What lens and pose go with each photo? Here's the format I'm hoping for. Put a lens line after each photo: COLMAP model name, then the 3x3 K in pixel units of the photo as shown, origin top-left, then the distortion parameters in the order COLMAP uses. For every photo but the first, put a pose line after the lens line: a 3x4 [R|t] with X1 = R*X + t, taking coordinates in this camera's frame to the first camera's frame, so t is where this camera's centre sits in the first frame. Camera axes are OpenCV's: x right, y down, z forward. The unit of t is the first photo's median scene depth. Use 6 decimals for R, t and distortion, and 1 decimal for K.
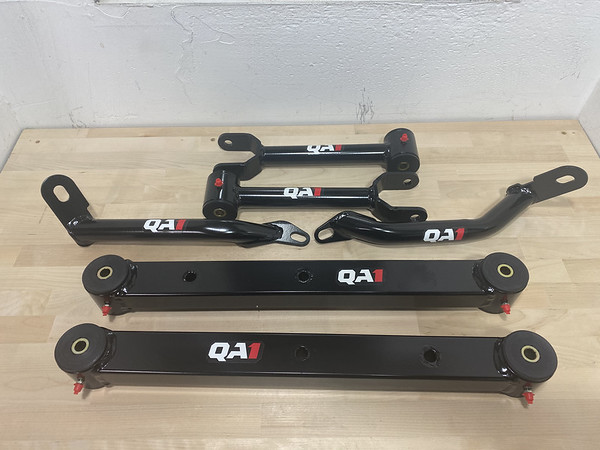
lens RADIAL K [[462.8, 0, 300.0], [0, 462.8, 225.0], [0, 0, 1]] dist [-0.000001, 0.002329]
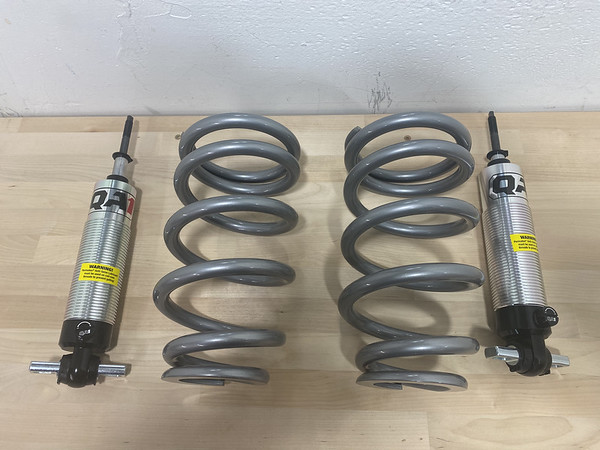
lens RADIAL K [[462.8, 0, 300.0], [0, 462.8, 225.0], [0, 0, 1]] dist [-0.000001, 0.002329]
pose [[0.998849, 0.017122, -0.044813, 0.049735], [-0.006633, 0.974456, 0.224480, -0.214436], [0.047512, -0.223924, 0.973448, 0.227919]]
